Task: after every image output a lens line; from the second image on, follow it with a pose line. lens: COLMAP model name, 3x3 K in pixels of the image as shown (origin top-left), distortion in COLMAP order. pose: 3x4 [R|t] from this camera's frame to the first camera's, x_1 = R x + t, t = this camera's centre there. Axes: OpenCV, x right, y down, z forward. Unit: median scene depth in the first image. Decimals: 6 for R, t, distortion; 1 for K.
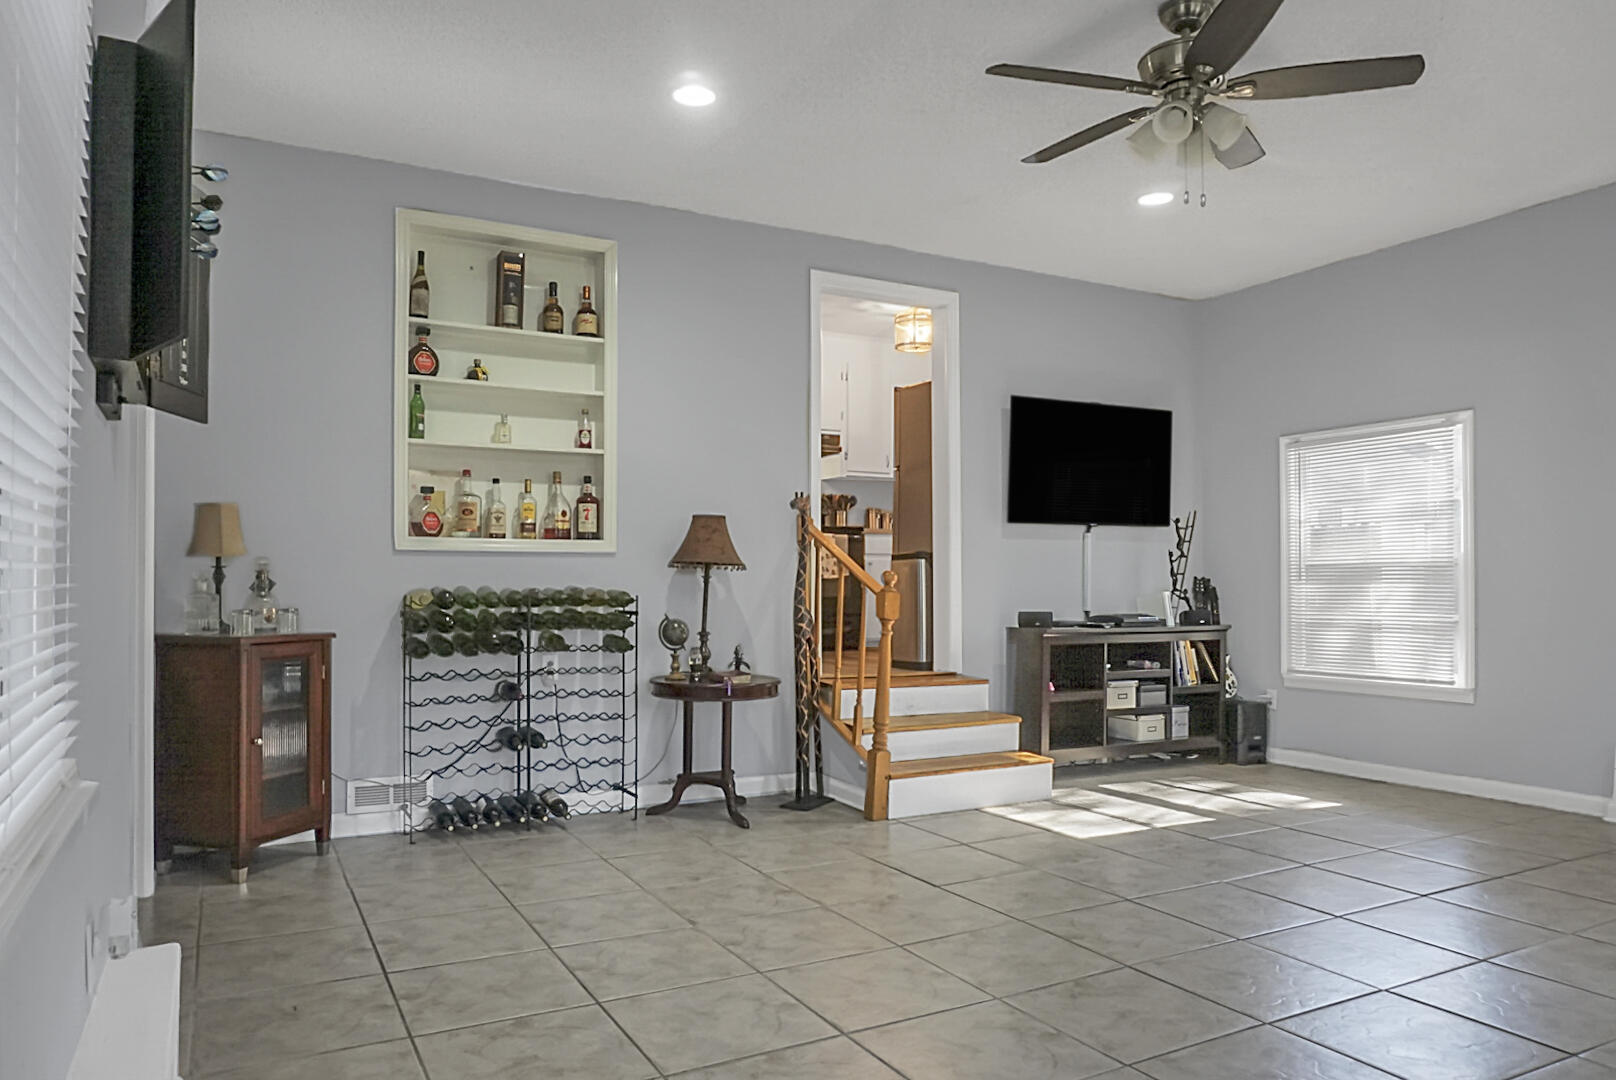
lens RADIAL K [[1119.1, 0, 816.4], [0, 1119.1, 553.7], [0, 0, 1]] dist [-0.032687, 0.015489]
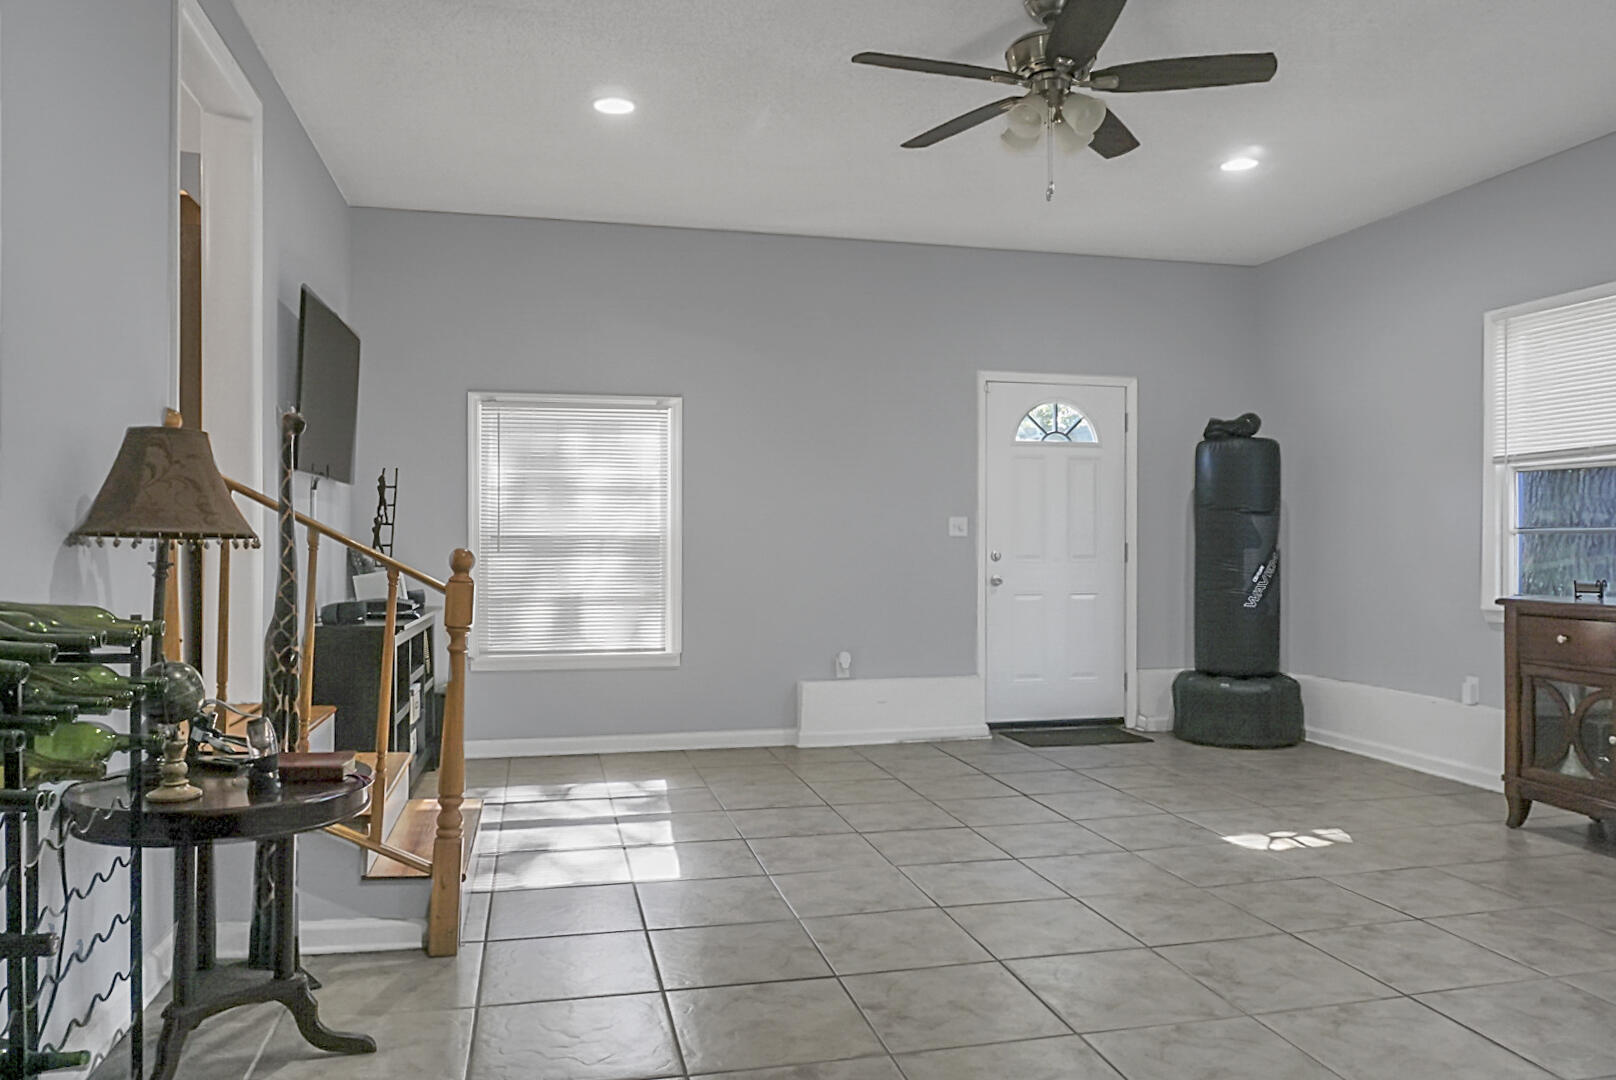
lens RADIAL K [[1119.1, 0, 815.4], [0, 1119.1, 537.0], [0, 0, 1]] dist [-0.032687, 0.015489]
pose [[0.250939, 0.004648, 0.967992, -0.432132], [-0.028690, 0.999585, 0.002638, 0.001058], [-0.967578, -0.028434, 0.250968, 0.579909]]
